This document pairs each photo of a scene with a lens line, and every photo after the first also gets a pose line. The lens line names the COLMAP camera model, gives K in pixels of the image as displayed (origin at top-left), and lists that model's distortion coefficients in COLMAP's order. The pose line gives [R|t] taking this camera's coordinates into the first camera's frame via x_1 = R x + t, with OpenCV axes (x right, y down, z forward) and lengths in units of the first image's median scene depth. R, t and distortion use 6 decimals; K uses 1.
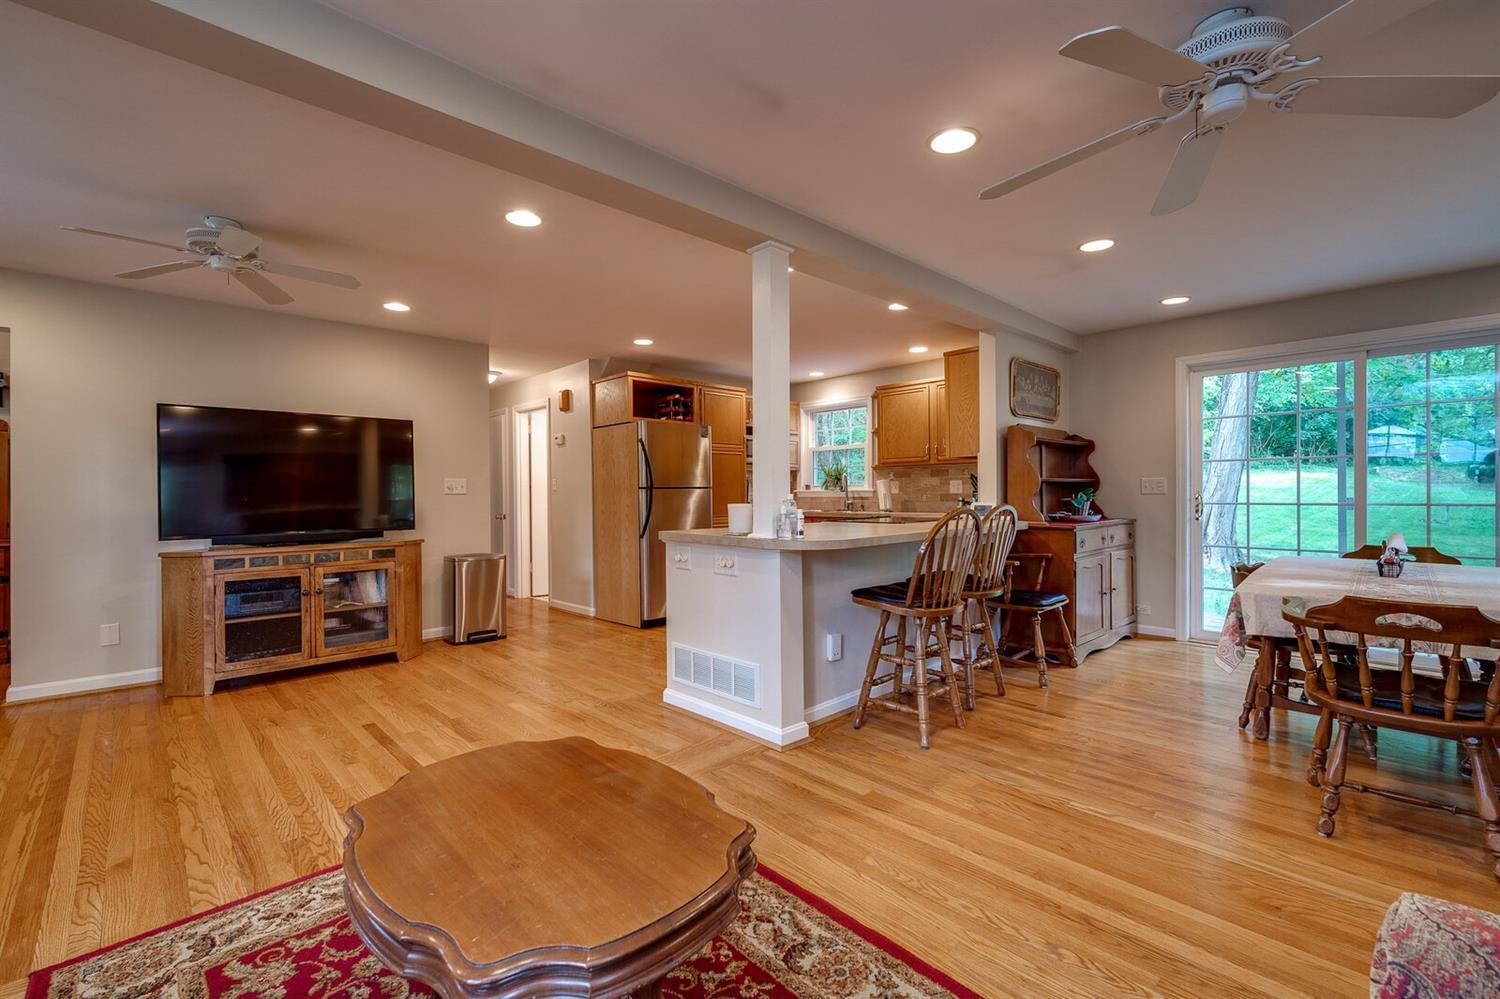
lens RADIAL K [[651.8, 0, 750.4], [0, 651.8, 498.2], [0, 0, 1]] dist [0.006350, 0.000303]
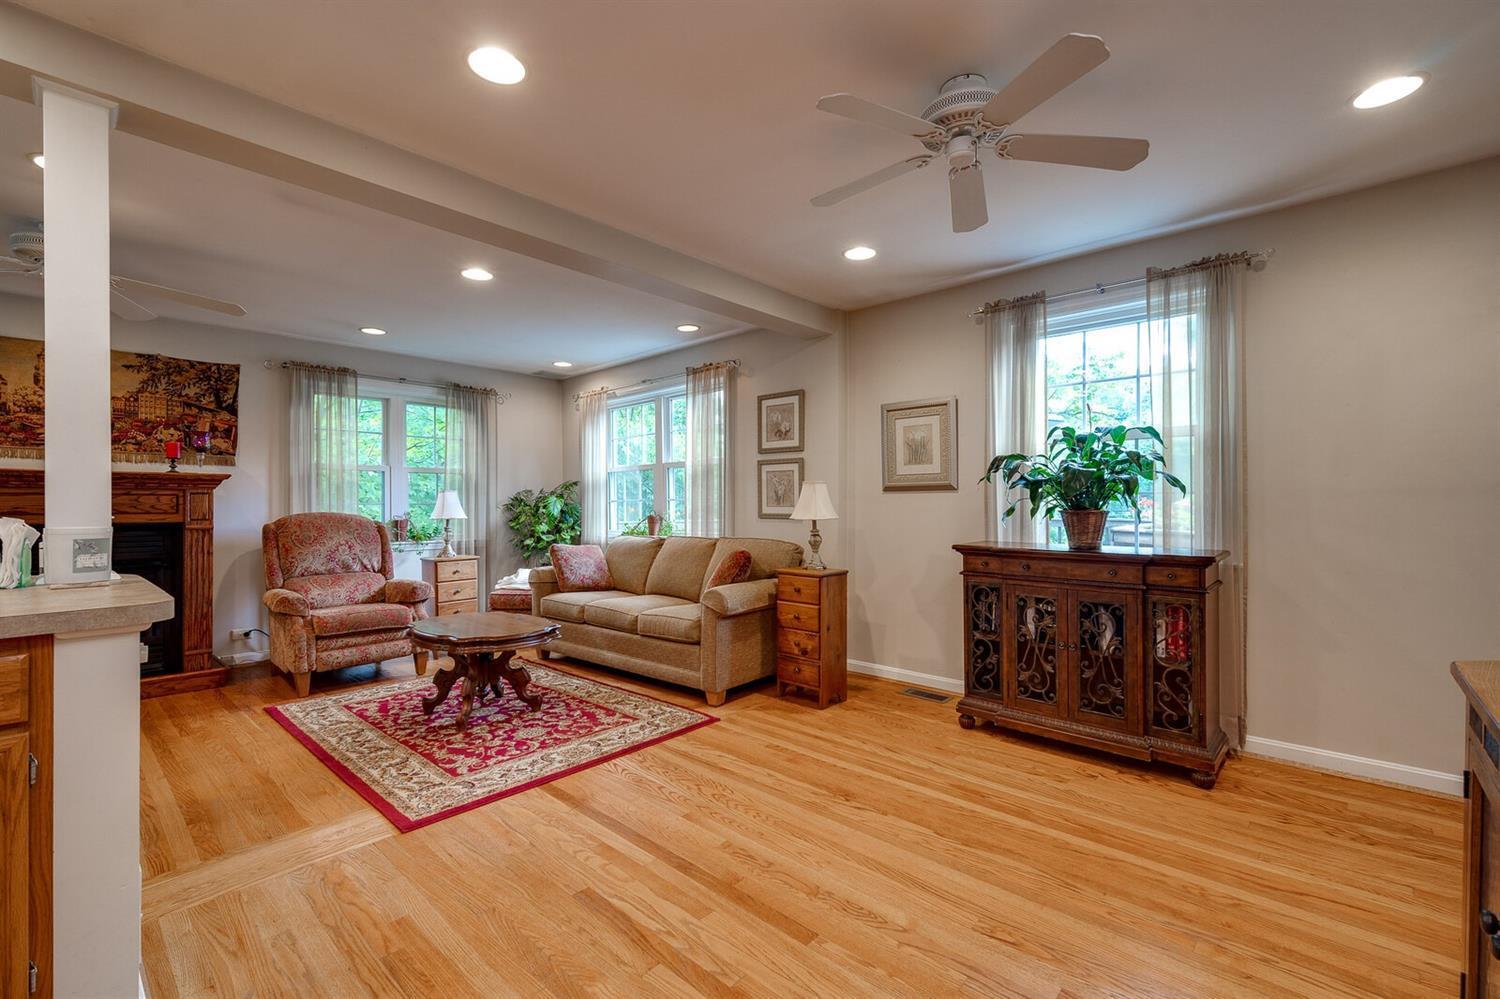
lens RADIAL K [[651.8, 0, 750.4], [0, 651.8, 498.2], [0, 0, 1]] dist [0.006350, 0.000303]
pose [[-0.997722, 0.008210, -0.066961, -0.962558], [0.008216, 0.999966, 0.000197, -0.018063], [0.066960, -0.000354, -0.997756, 2.916008]]
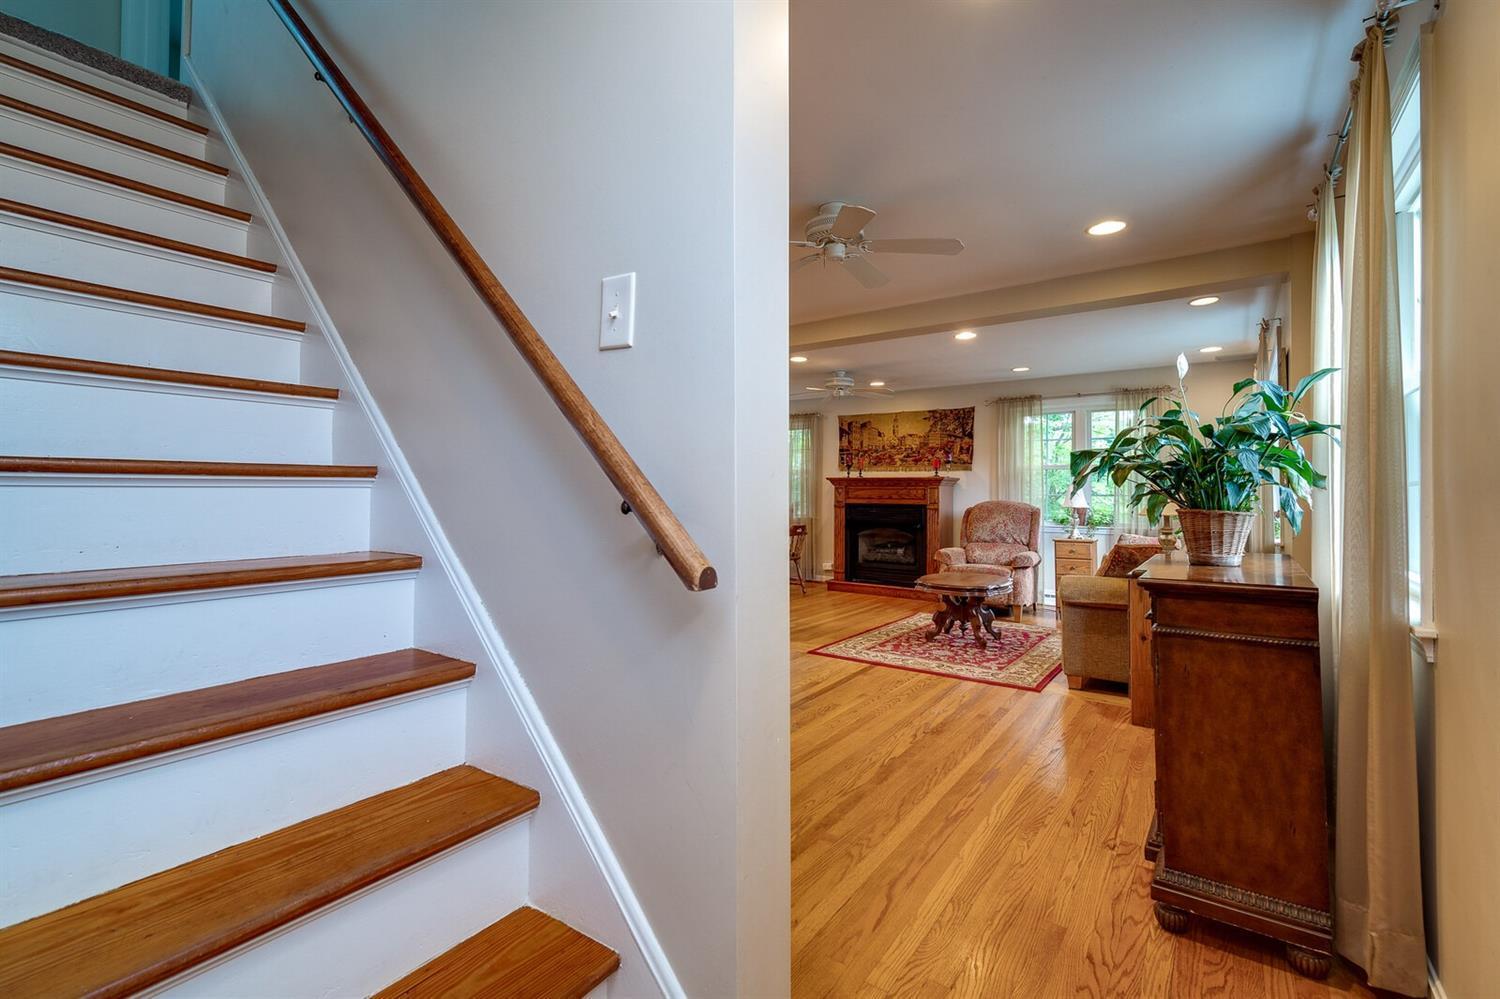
lens RADIAL K [[651.8, 0, 750.4], [0, 651.8, 498.2], [0, 0, 1]] dist [0.006350, 0.000303]
pose [[-0.182203, -0.003130, 0.983256, -3.000117], [0.003496, 0.999987, 0.003831, -0.007496], [-0.983255, 0.004136, -0.182190, 2.283303]]
